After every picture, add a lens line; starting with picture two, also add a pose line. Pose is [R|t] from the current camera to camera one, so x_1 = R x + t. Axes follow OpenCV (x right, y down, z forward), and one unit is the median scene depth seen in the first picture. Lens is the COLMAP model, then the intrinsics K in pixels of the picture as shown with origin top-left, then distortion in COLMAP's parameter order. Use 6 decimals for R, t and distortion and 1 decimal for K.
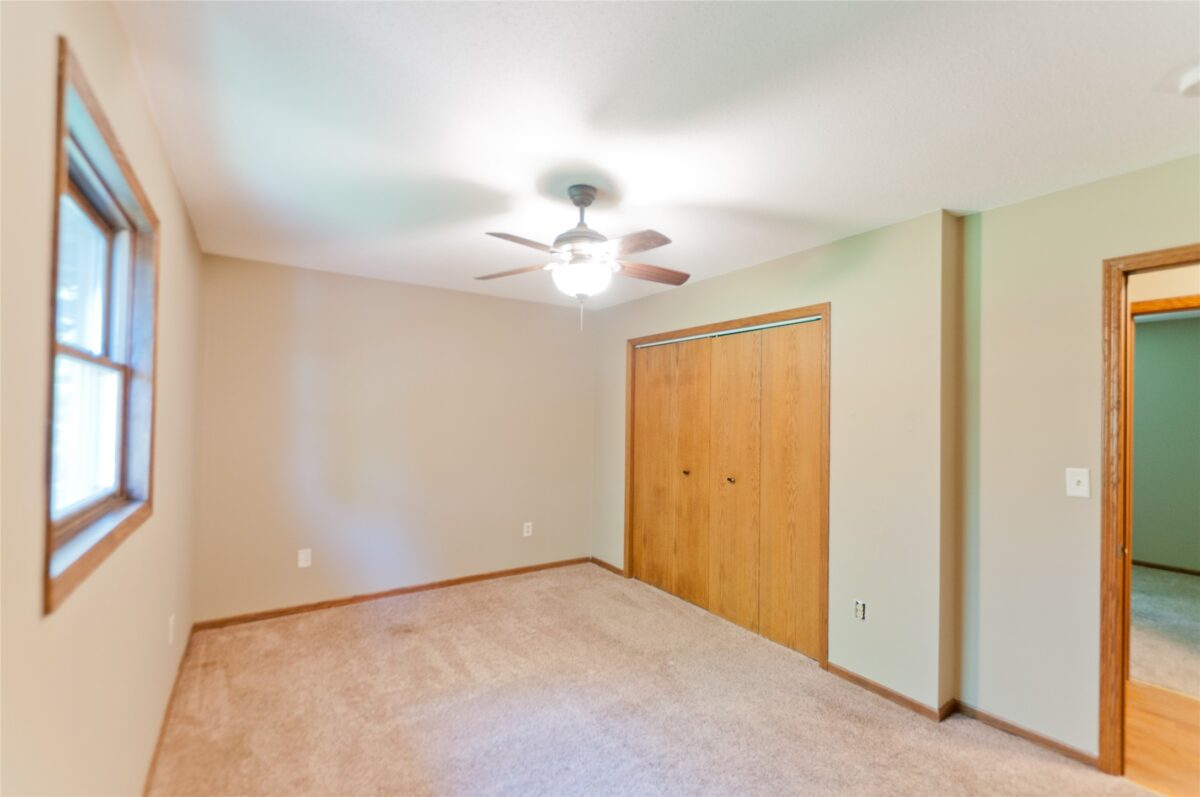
lens RADIAL K [[514.1, 0, 604.5], [0, 514.1, 408.6], [0, 0, 1]] dist [0.004476, -0.000581]
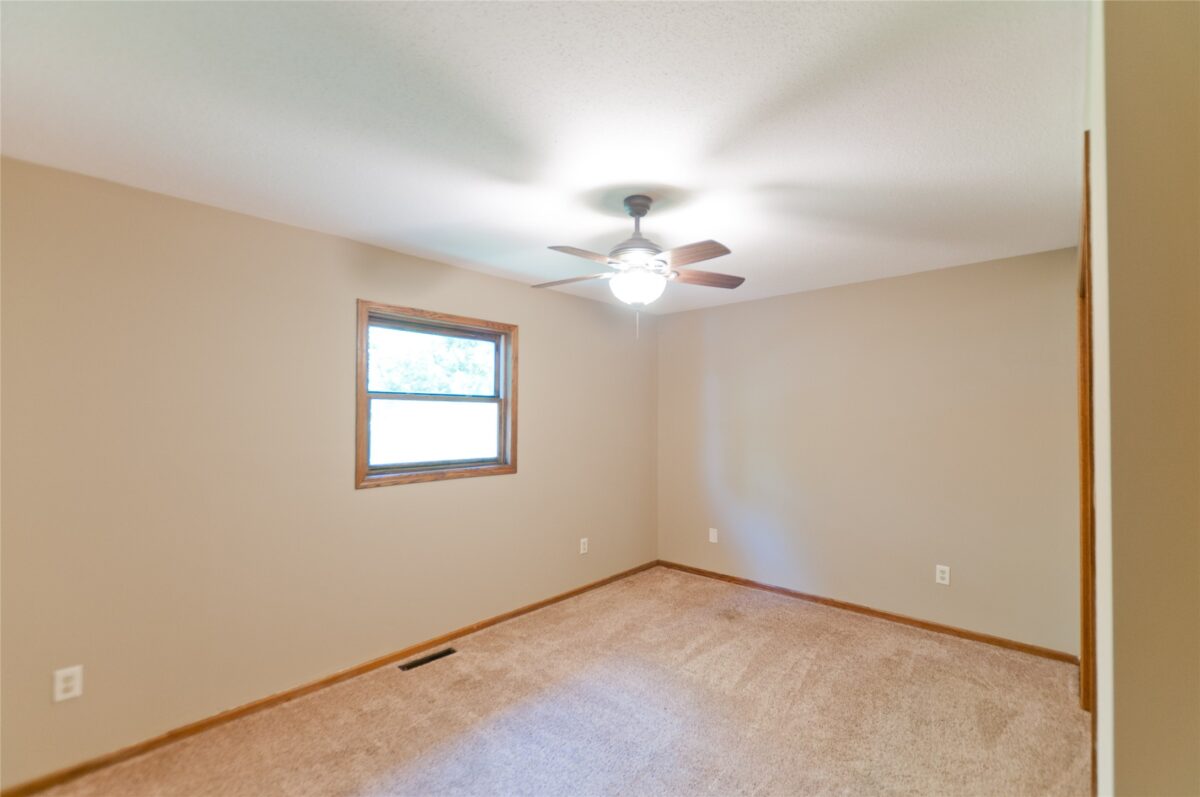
lens RADIAL K [[514.4, 0, 600.8], [0, 514.4, 418.1], [0, 0, 1]] dist [0.001527, -0.000096]
pose [[0.238002, -0.010259, -0.971211, 0.647652], [0.016274, 0.999846, -0.006574, 0.007153], [0.971128, -0.014241, 0.238132, 0.488637]]
